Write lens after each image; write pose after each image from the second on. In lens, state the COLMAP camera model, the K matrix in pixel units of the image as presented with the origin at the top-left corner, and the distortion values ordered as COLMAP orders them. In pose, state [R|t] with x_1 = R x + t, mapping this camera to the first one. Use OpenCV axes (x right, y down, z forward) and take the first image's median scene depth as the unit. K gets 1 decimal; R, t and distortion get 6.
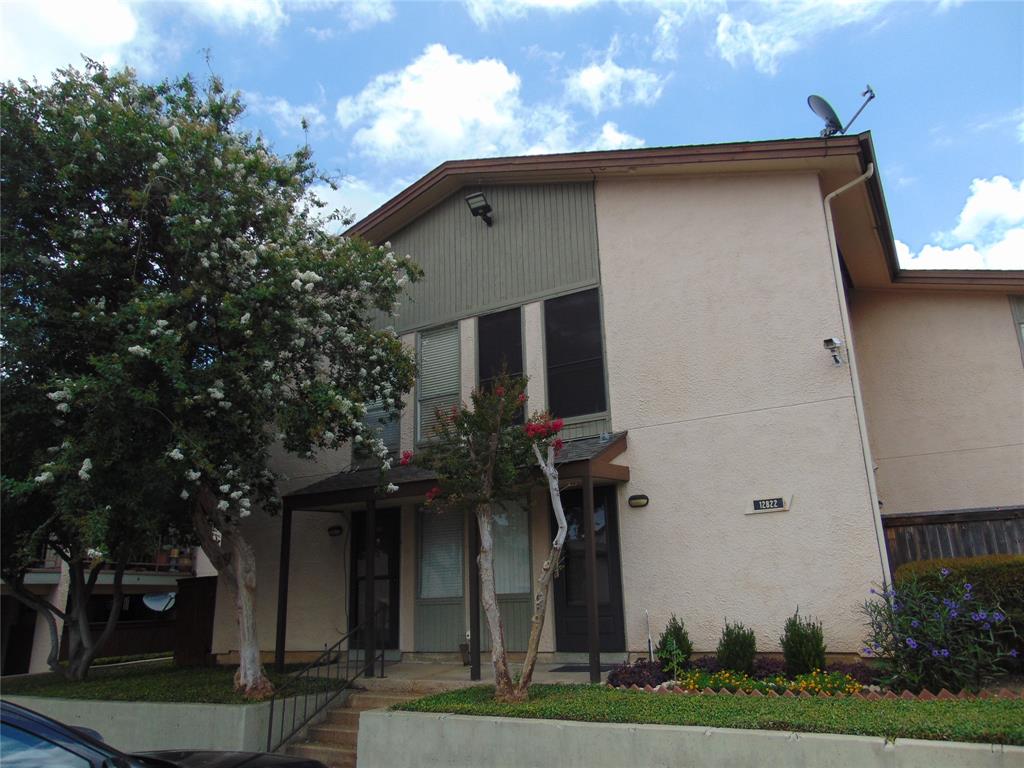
lens RADIAL K [[768.2, 0, 508.6], [0, 768.2, 389.7], [0, 0, 1]] dist [-0.033184, 0.081543]
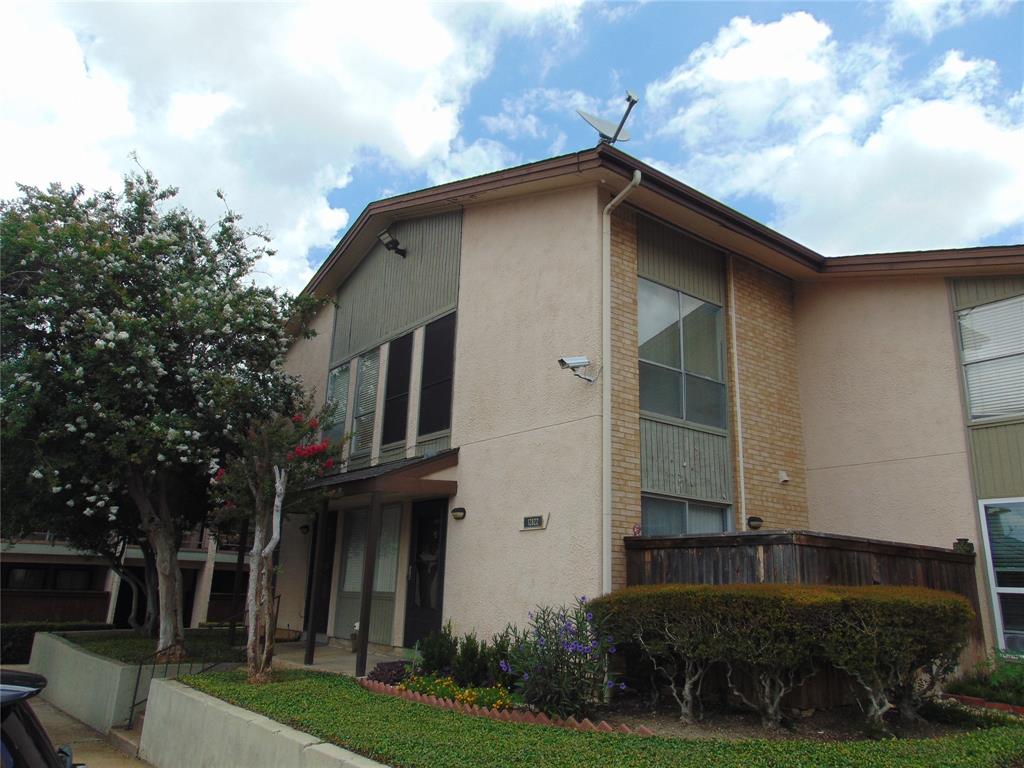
lens RADIAL K [[790.2, 0, 512.0], [0, 790.2, 384.0], [0, 0, 1]] dist [-0.040184, 0.112535]
pose [[0.921272, -0.037269, -0.387129, 0.587351], [0.041825, 0.999119, 0.003349, -0.031378], [0.386663, -0.019277, 0.922020, 0.017330]]
